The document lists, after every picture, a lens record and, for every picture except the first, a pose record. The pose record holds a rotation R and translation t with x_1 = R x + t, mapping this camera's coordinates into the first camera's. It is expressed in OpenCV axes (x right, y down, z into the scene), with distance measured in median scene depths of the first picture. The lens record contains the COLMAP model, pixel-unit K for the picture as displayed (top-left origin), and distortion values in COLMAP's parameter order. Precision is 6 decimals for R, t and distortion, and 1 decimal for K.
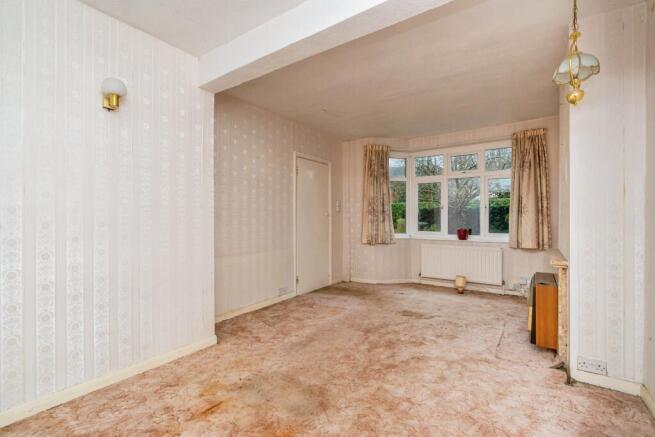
lens RADIAL K [[299.4, 0, 327.5], [0, 299.4, 218.5], [0, 0, 1]] dist [-0.000715, 0.000326]
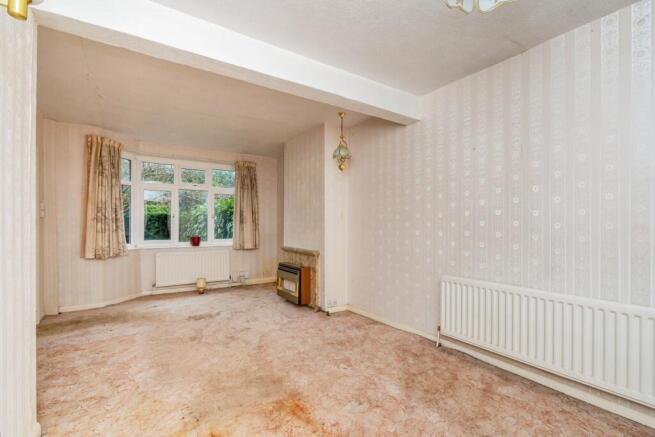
lens RADIAL K [[305.5, 0, 327.8], [0, 305.5, 225.5], [0, 0, 1]] dist [-0.002487, -0.000046]
pose [[0.366614, -0.001616, 0.930372, -0.466843], [-0.000930, 0.999997, 0.002104, -0.008573], [-0.930373, -0.001637, 0.366611, 0.144383]]
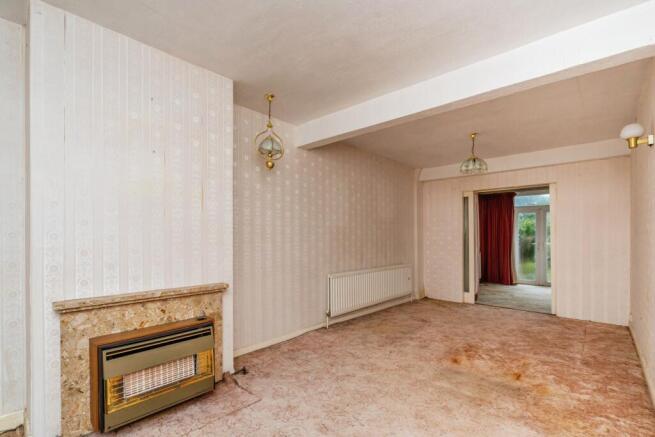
lens RADIAL K [[299.5, 0, 327.2], [0, 299.5, 235.9], [0, 0, 1]] dist [-0.000150, 0.000064]
pose [[-0.990555, 0.002243, 0.137096, 0.139146], [0.002155, 0.999997, -0.000789, -0.014275], [-0.137098, -0.000486, -0.990557, 1.063029]]
